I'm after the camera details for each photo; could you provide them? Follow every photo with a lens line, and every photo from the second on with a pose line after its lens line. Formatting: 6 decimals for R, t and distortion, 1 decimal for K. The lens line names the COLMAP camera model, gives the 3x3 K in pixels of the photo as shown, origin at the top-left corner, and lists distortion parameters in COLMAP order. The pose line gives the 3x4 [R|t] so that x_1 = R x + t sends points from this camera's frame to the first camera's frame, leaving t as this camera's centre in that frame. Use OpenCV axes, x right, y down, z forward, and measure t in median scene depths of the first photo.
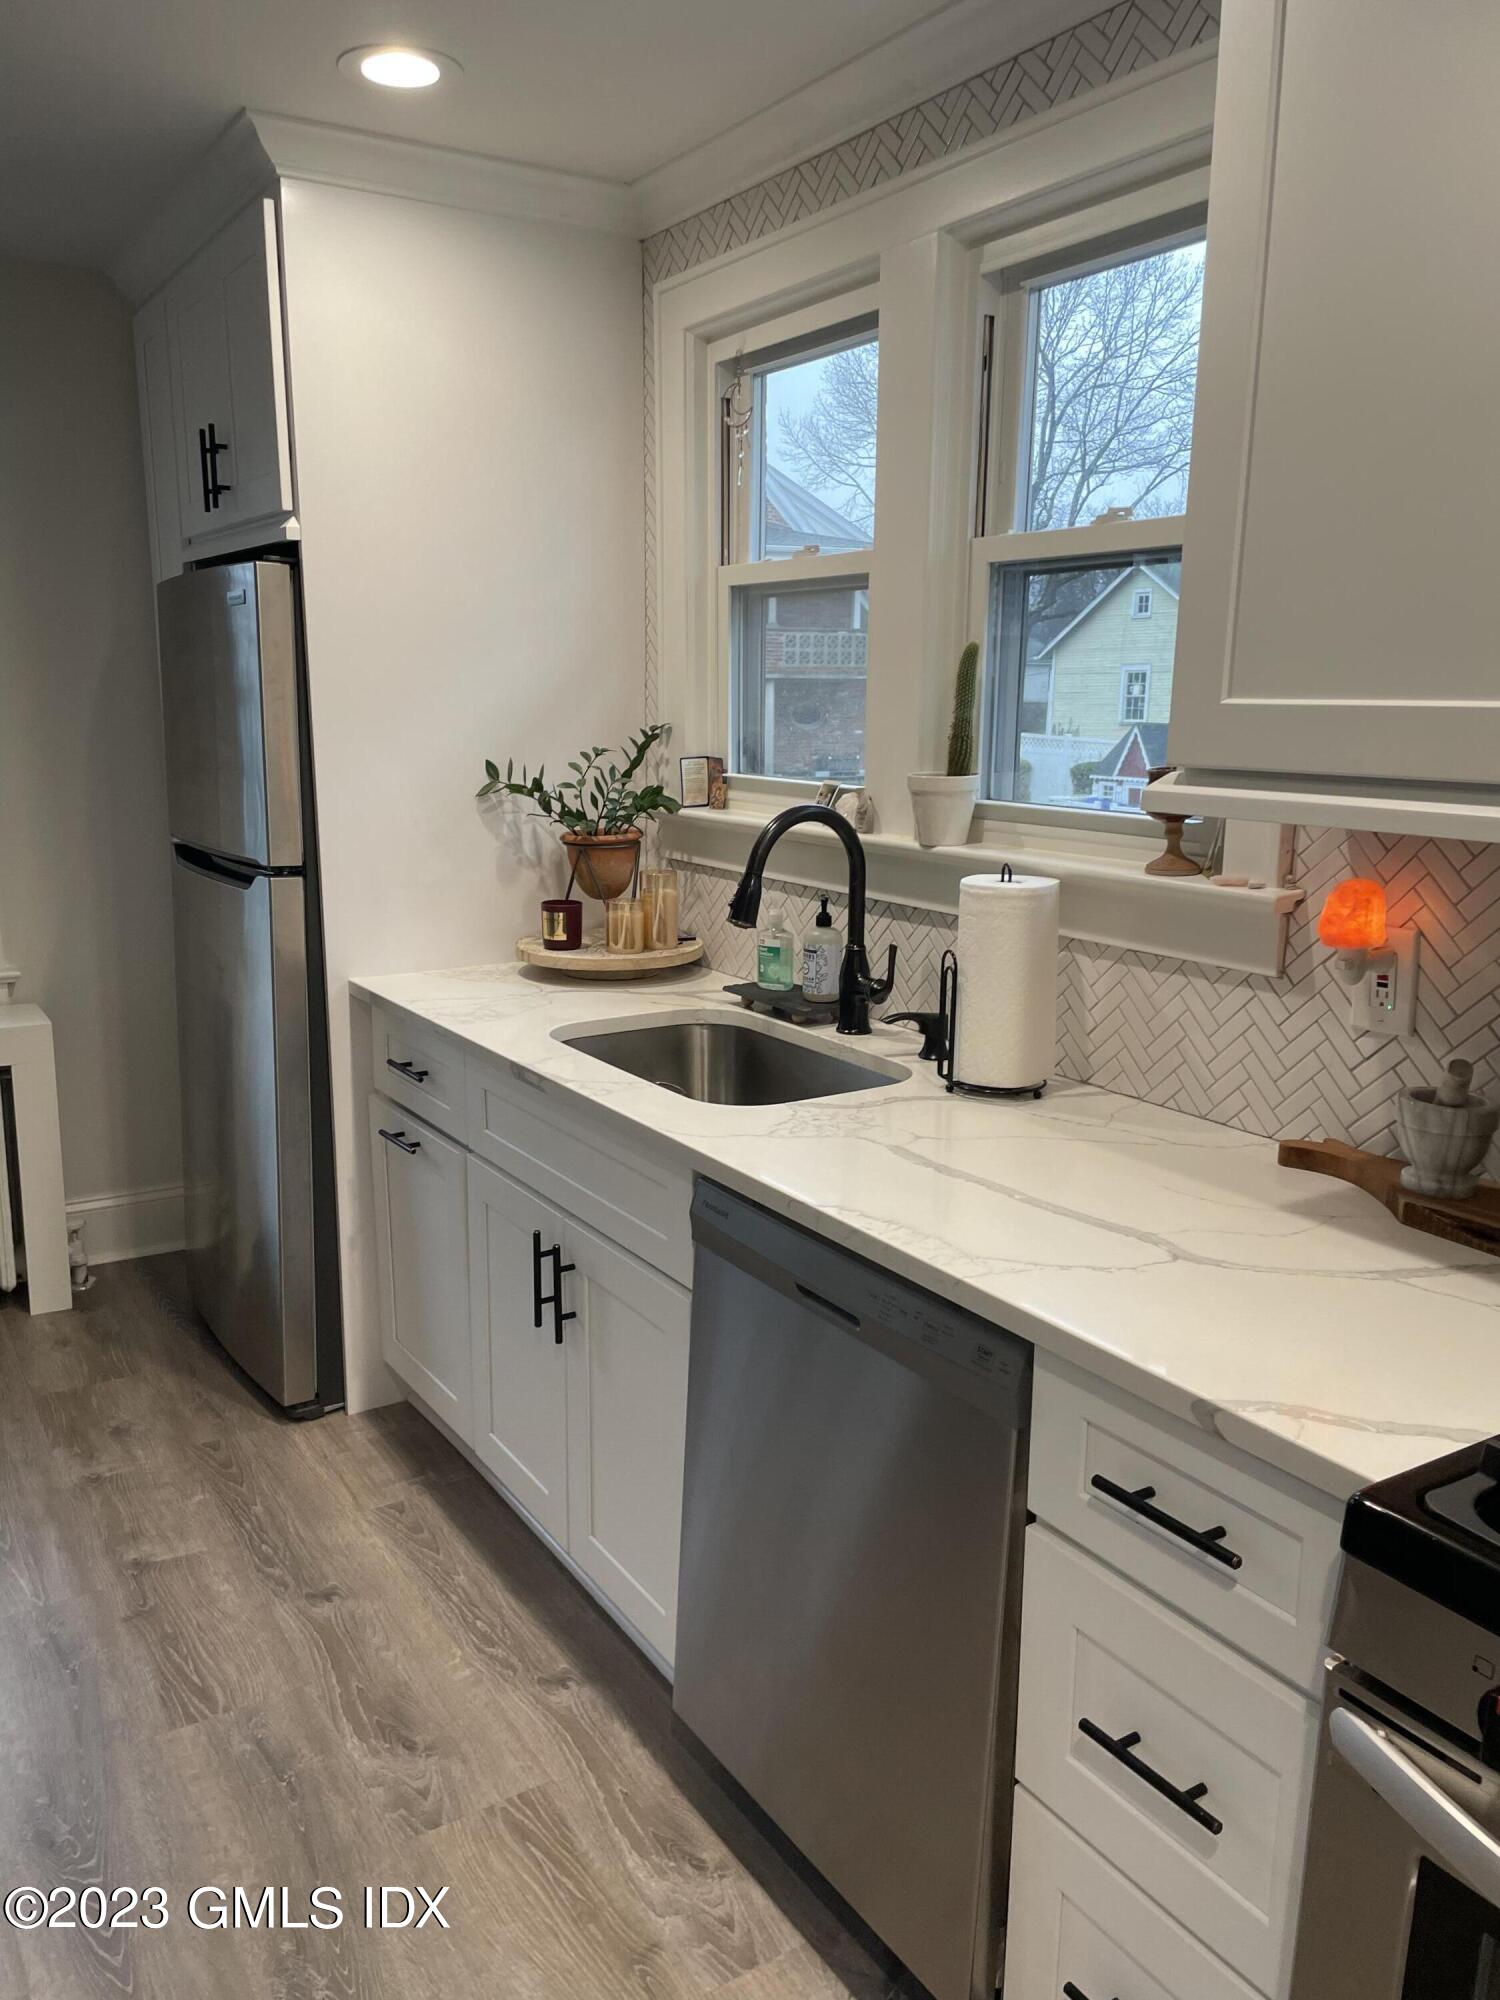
lens RADIAL K [[1524.1, 0, 732.1], [0, 1524.1, 1017.3], [0, 0, 1]] dist [0.070872, -0.056558]
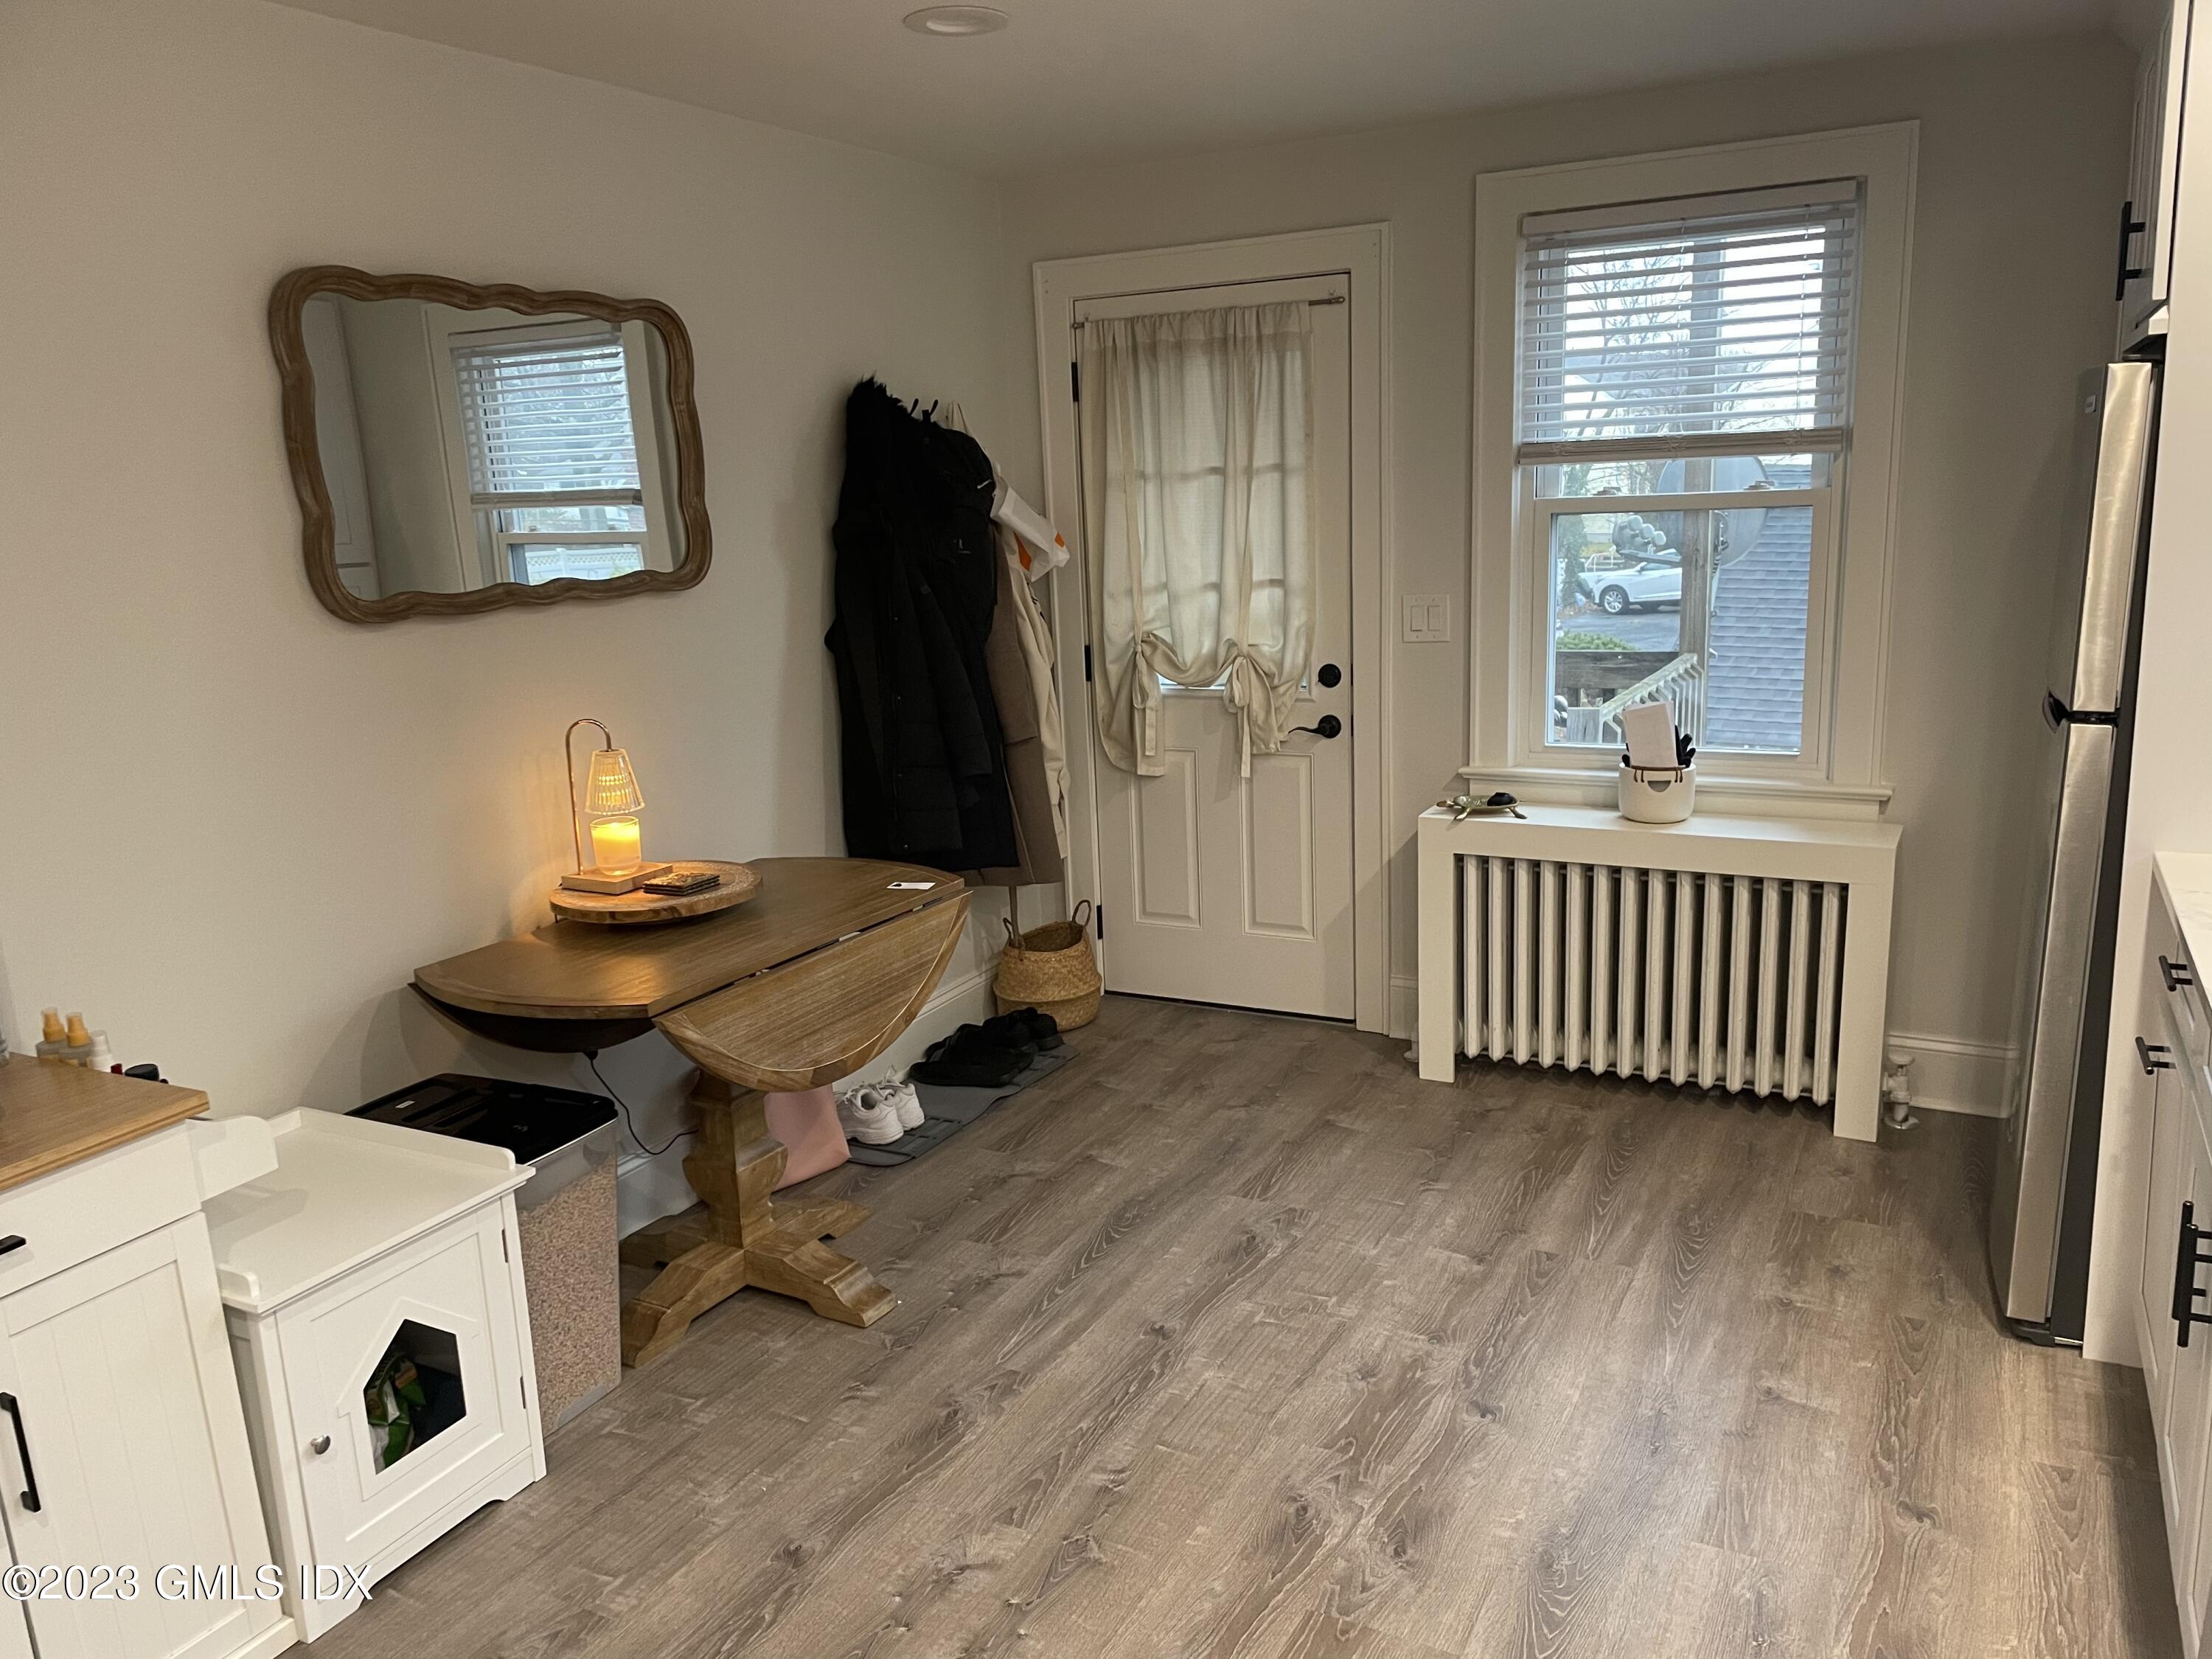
lens RADIAL K [[1685.6, 0, 1103.6], [0, 1685.6, 833.3], [0, 0, 1]] dist [0.070872, -0.056558]
pose [[0.493651, 0.148088, -0.856959, 0.265810], [-0.131244, 0.986795, 0.094921, -0.048665], [0.859700, 0.065613, 0.506568, 0.034378]]
